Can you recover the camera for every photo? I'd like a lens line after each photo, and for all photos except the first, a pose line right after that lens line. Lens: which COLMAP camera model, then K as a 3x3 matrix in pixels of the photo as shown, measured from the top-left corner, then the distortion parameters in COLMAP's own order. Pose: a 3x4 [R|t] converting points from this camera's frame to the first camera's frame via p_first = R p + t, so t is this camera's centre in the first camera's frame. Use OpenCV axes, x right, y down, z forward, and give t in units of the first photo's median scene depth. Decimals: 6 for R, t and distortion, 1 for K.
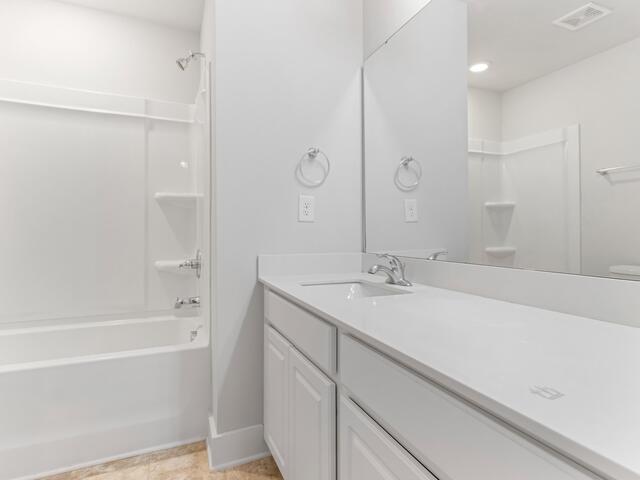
lens RADIAL K [[346.0, 0, 318.8], [0, 346.0, 234.4], [0, 0, 1]] dist [0.004404, 0.003490]
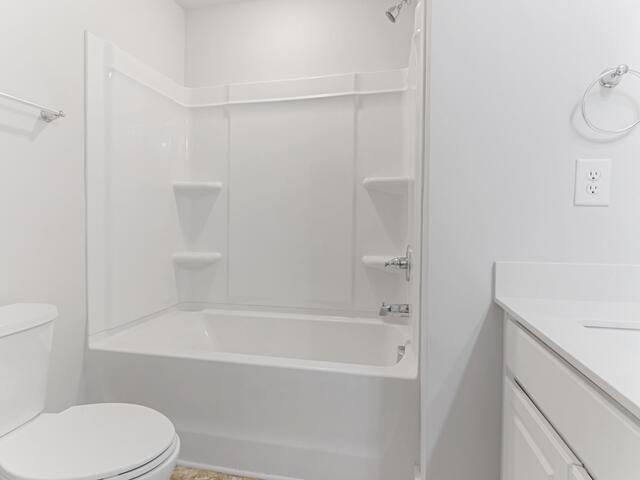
lens RADIAL K [[346.0, 0, 319.3], [0, 346.0, 234.4], [0, 0, 1]] dist [0.004404, 0.003490]
pose [[0.814527, 0.022499, -0.579690, -0.056526], [-0.007175, 0.999562, 0.028714, -0.002638], [0.580082, -0.019229, 0.814331, 0.242597]]
